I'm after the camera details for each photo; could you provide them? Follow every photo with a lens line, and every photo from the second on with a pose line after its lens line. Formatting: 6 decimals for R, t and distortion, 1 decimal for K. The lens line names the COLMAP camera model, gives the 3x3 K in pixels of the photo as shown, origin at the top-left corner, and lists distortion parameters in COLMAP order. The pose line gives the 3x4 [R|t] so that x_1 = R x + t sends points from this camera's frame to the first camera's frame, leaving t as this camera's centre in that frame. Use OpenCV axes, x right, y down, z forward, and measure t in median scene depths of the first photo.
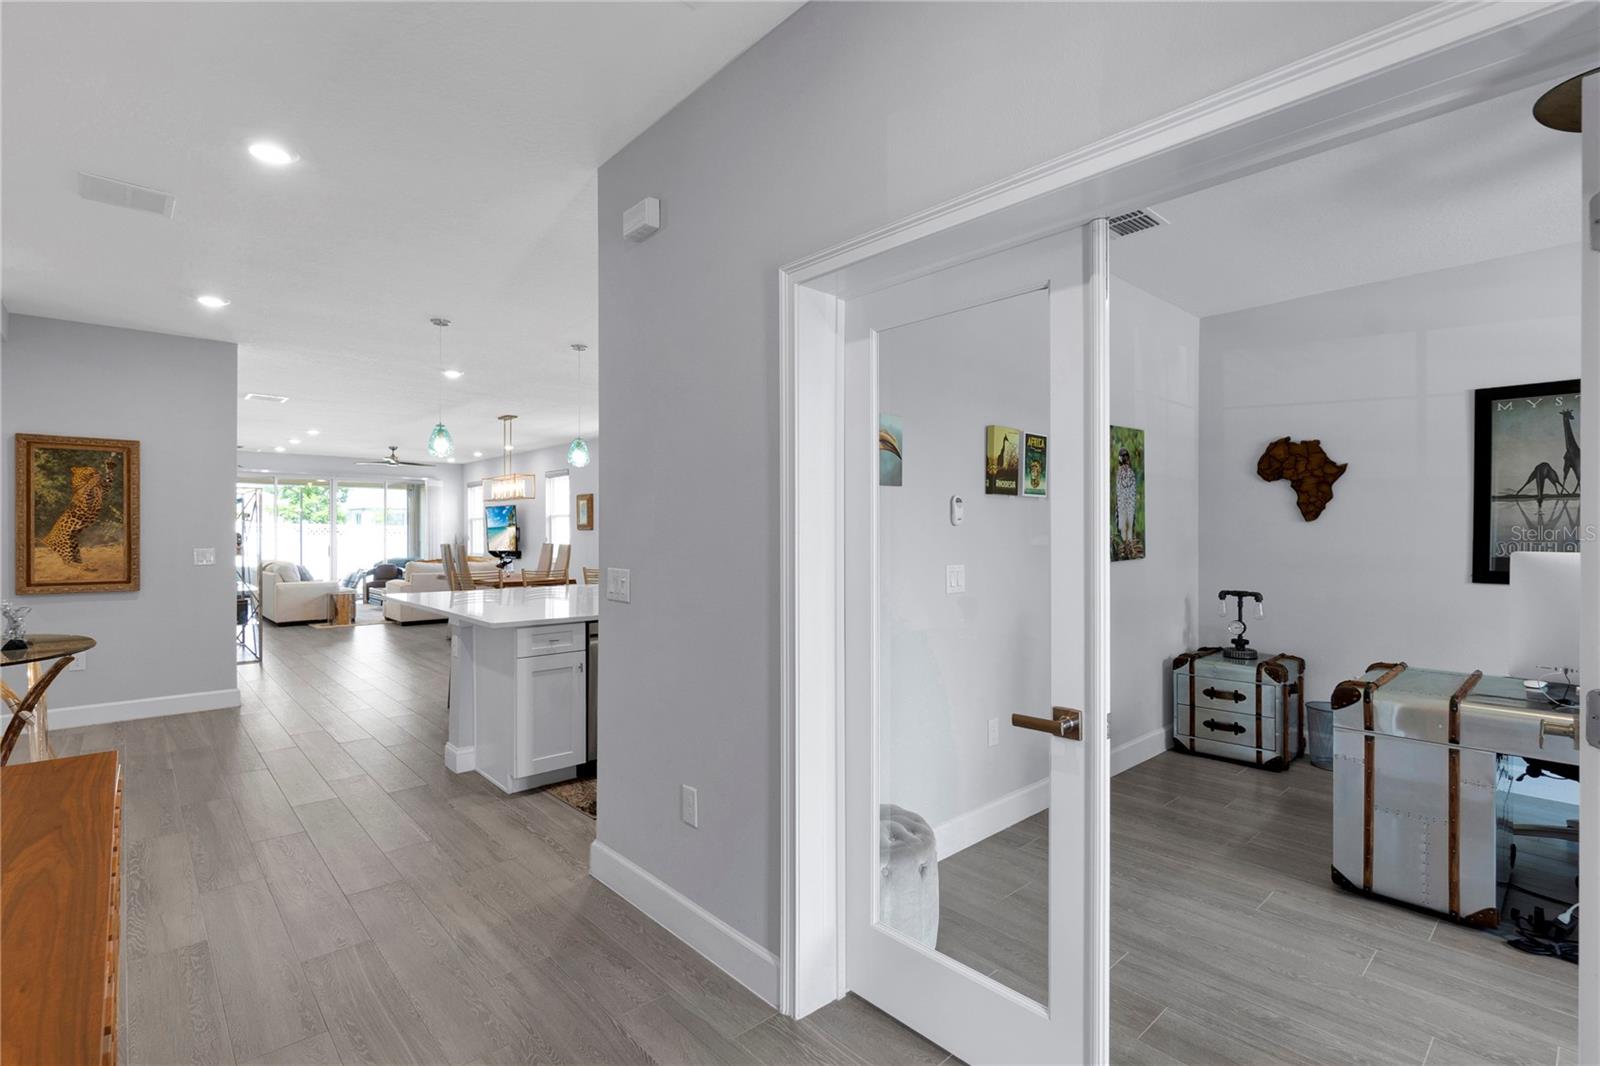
lens RADIAL K [[730.4, 0, 798.9], [0, 730.4, 532.5], [0, 0, 1]] dist [0.000229, 0.000024]
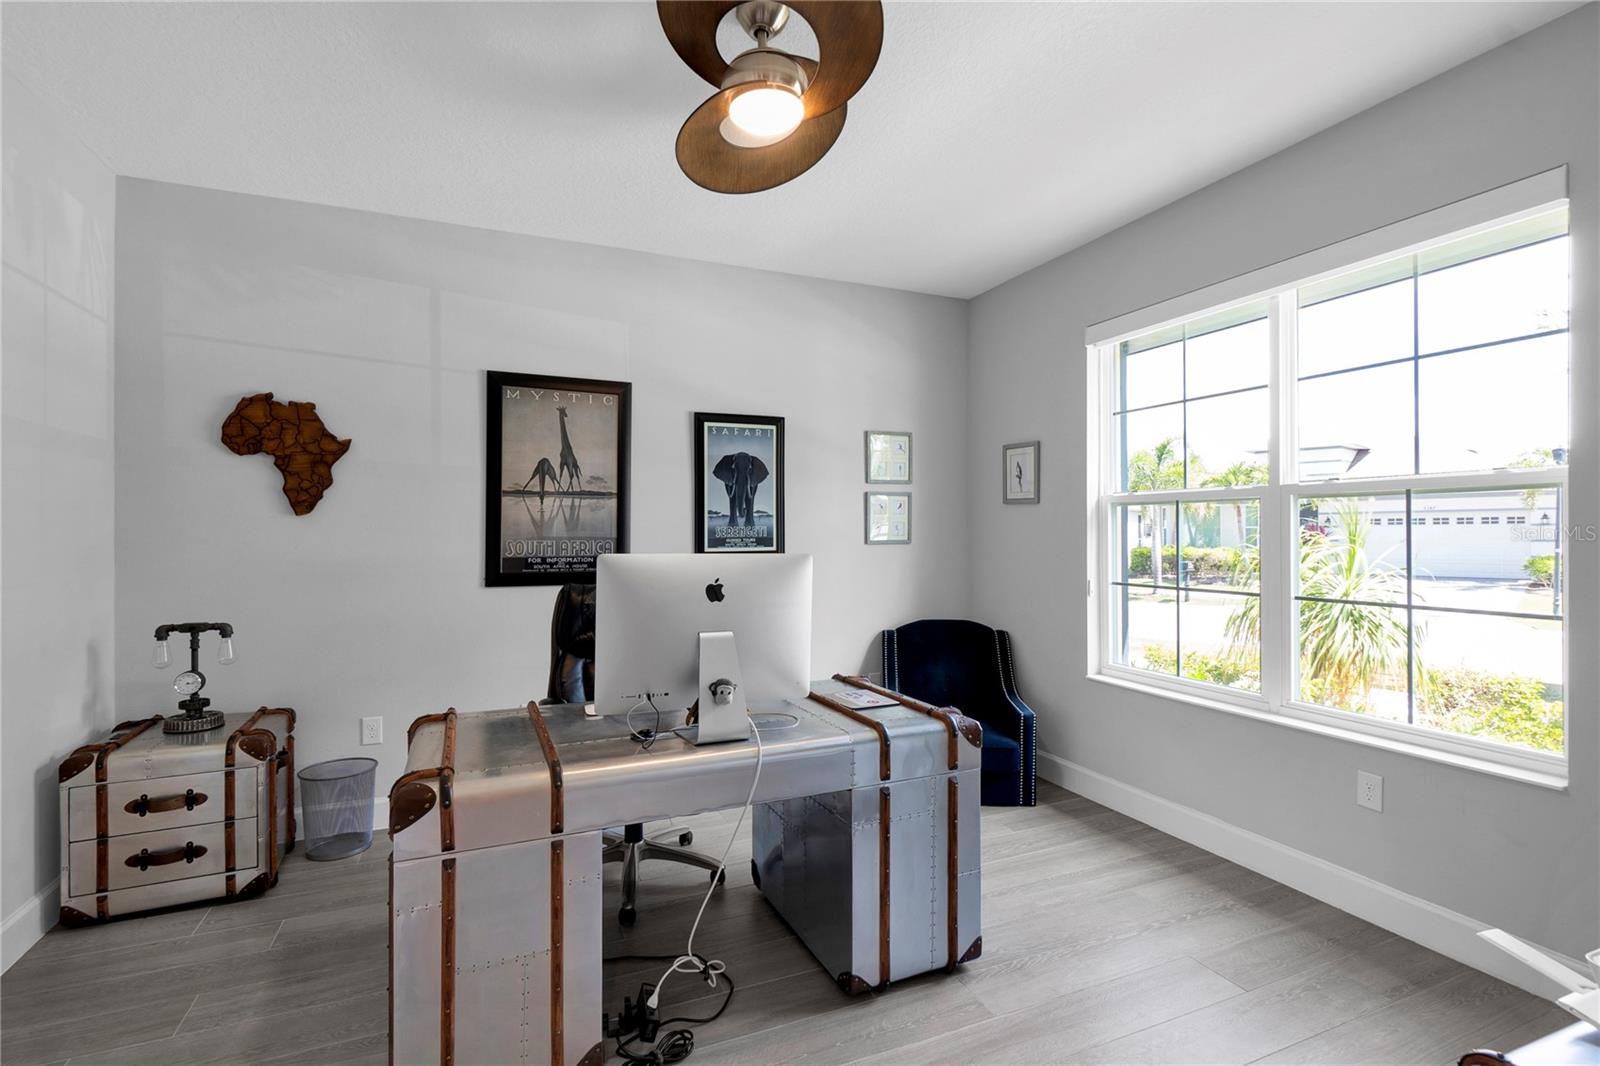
lens RADIAL K [[730.4, 0, 798.9], [0, 730.4, 532.5], [0, 0, 1]] dist [0.000229, 0.000024]
pose [[0.312756, -0.001586, 0.949832, 0.175321], [0.001138, 0.999999, 0.001295, 0.001411], [-0.949833, 0.000675, 0.312757, 0.319455]]
